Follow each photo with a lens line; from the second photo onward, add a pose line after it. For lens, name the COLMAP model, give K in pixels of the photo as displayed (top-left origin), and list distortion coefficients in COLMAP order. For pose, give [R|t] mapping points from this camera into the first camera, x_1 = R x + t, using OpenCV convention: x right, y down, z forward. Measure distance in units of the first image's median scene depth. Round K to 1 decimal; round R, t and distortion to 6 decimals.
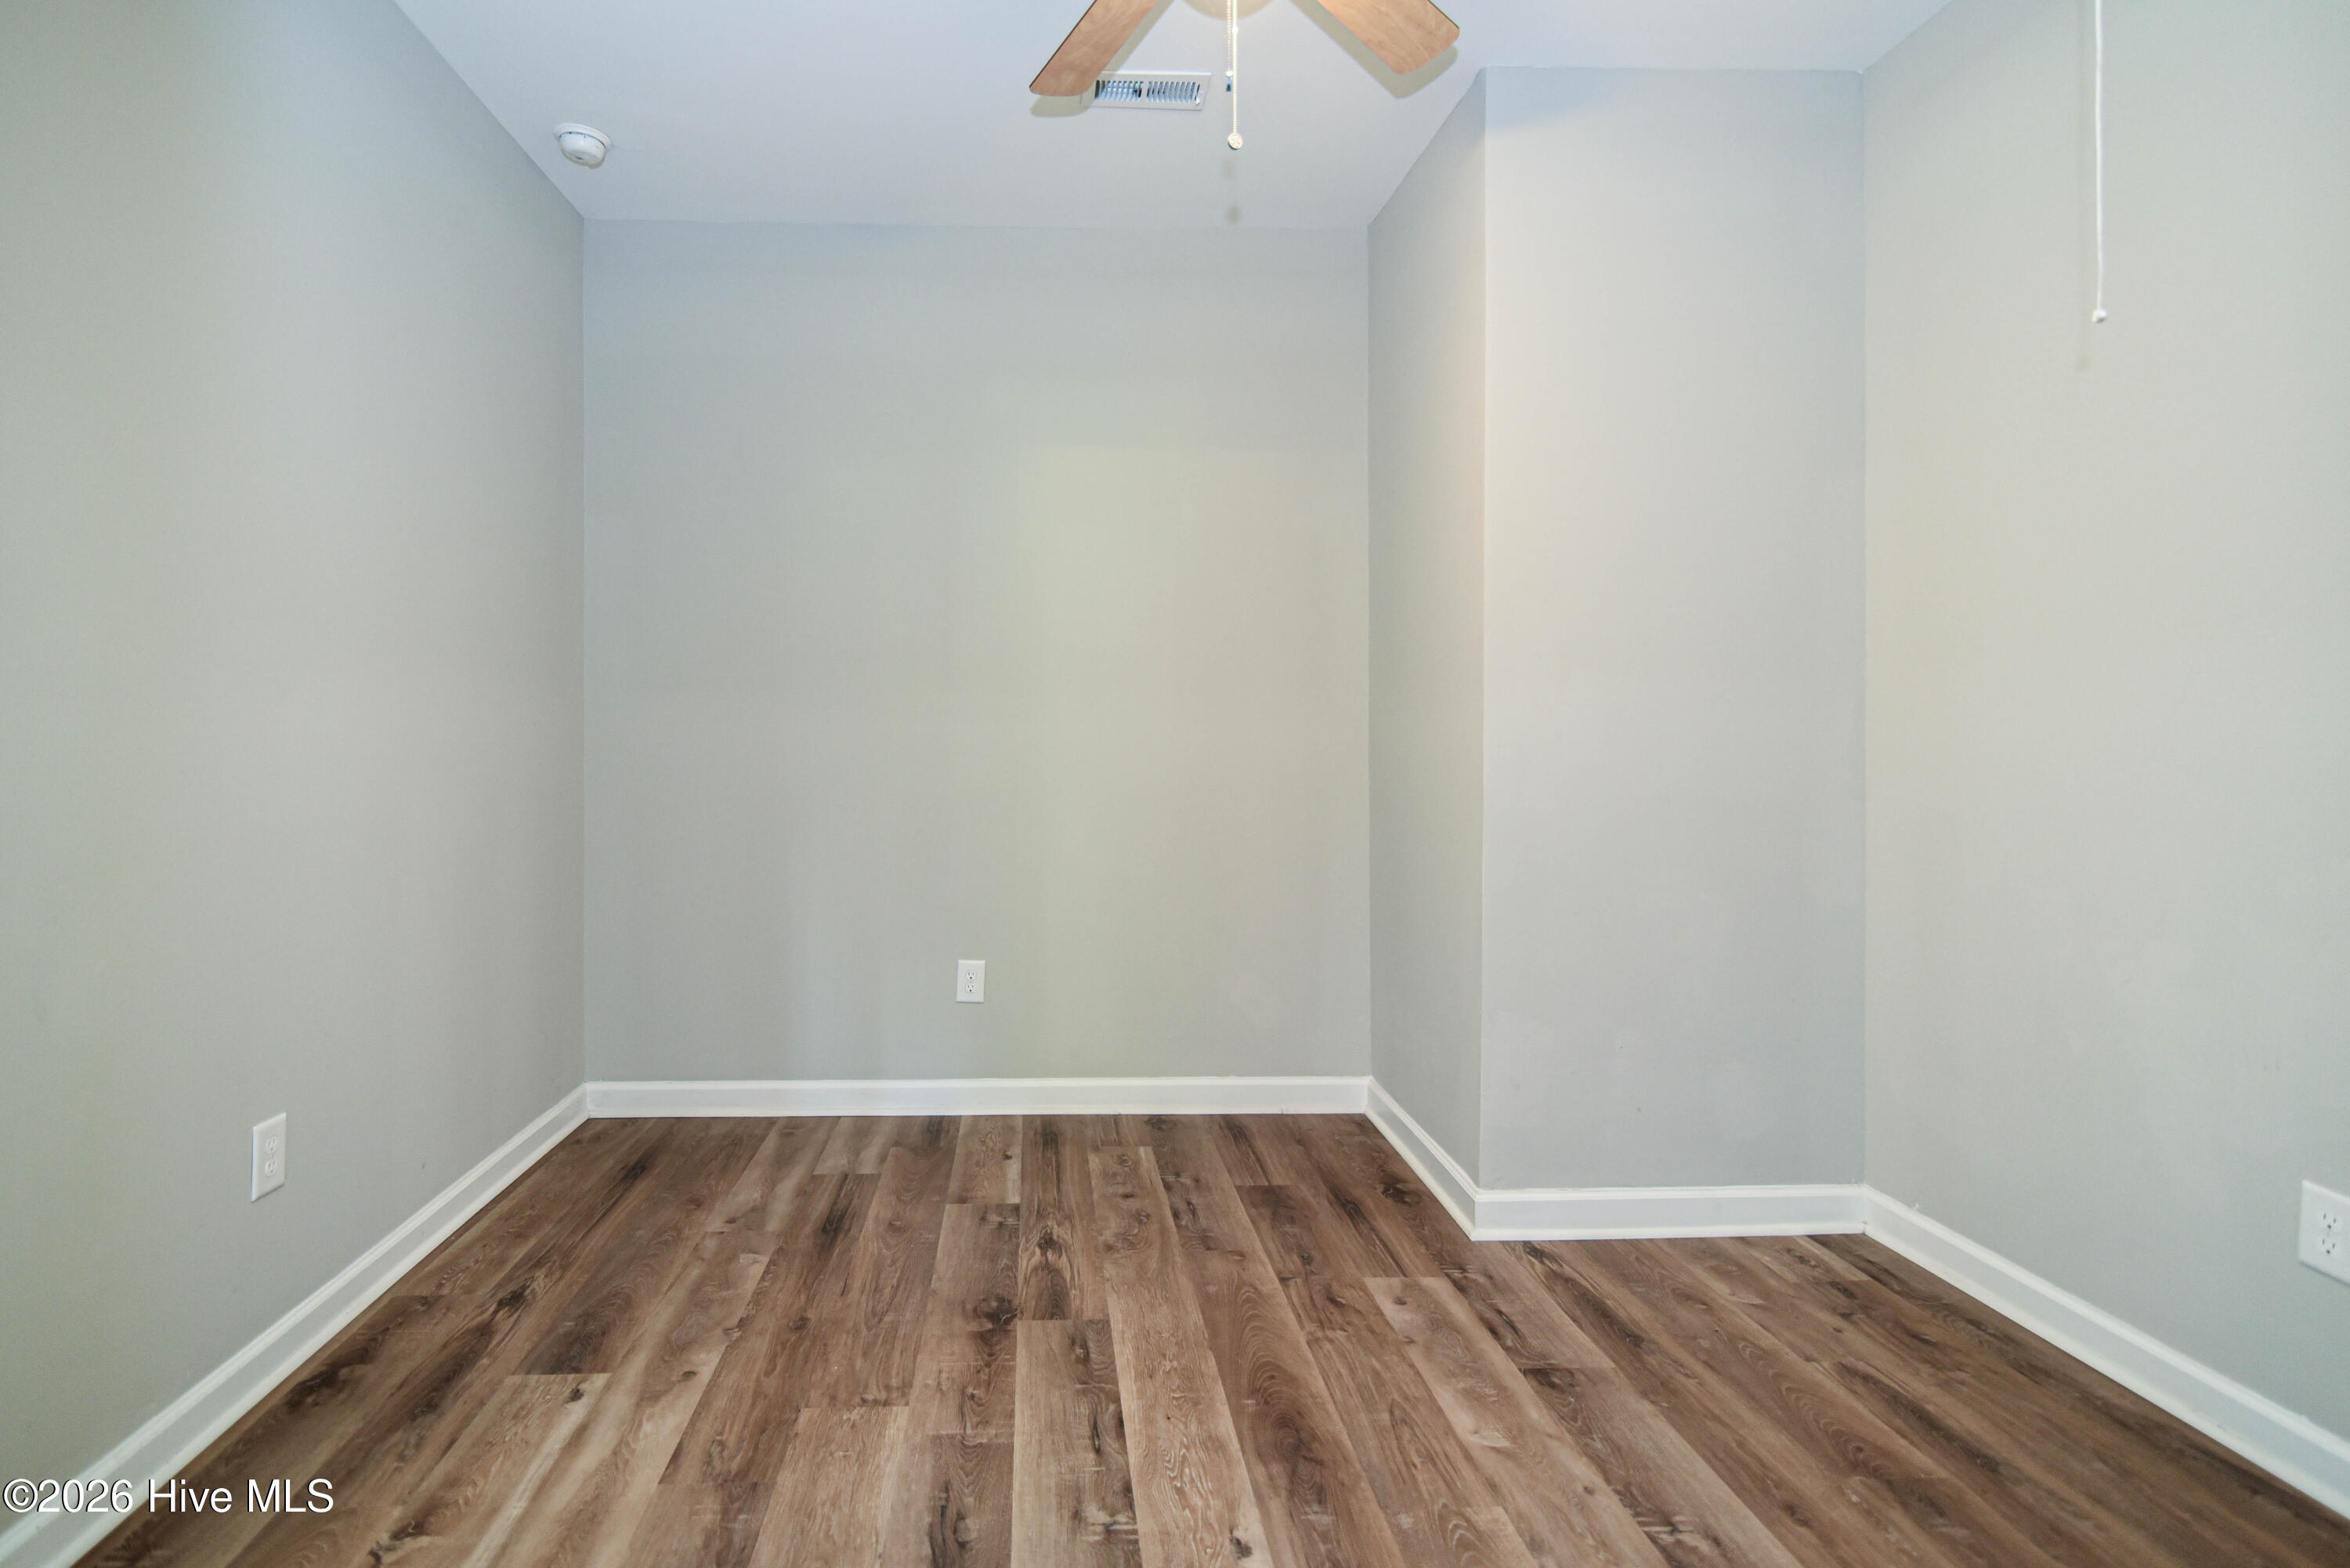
lens RADIAL K [[1186.4, 0, 1174.4], [0, 1186.4, 716.0], [0, 0, 1]] dist [-0.001297, -0.000110]
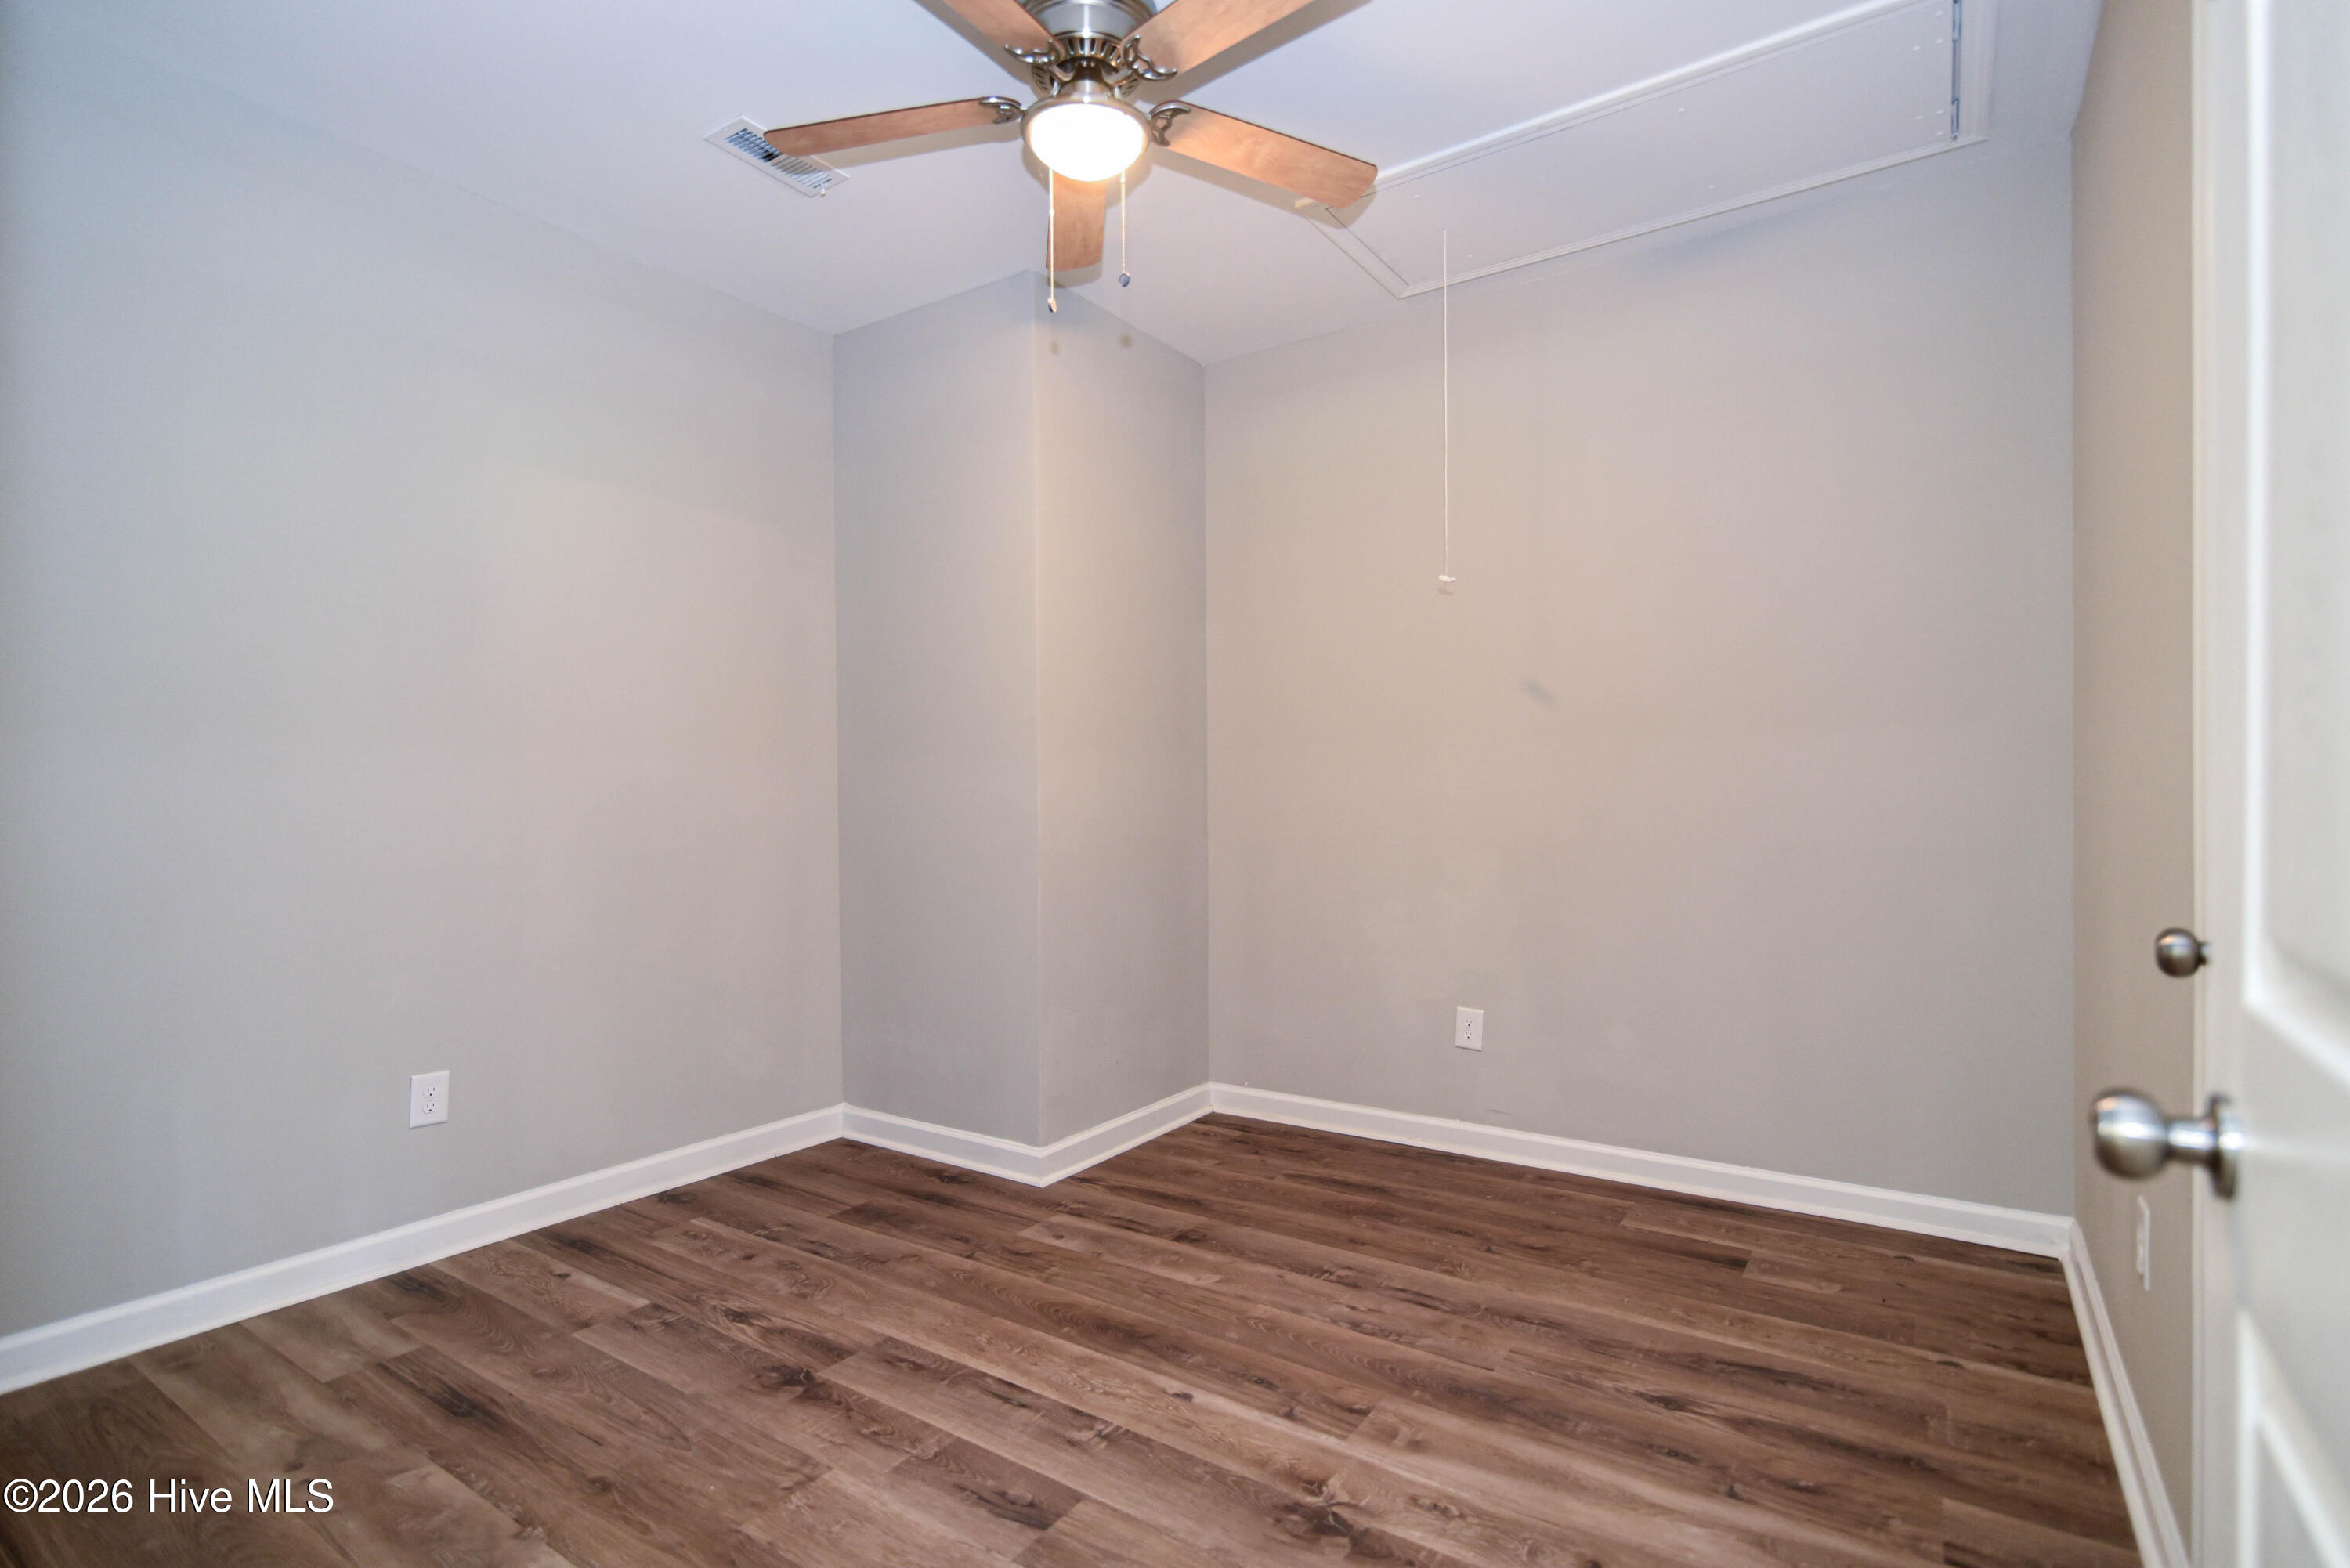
lens RADIAL K [[1111.2, 0, 1172.4], [0, 1111.2, 790.4], [0, 0, 1]] dist [-0.001530, 0.000246]
pose [[0.591755, 0.000793, 0.806118, -0.679424], [-0.005379, 0.999981, 0.002965, 0.008822], [-0.806100, -0.006090, 0.591748, 0.190284]]
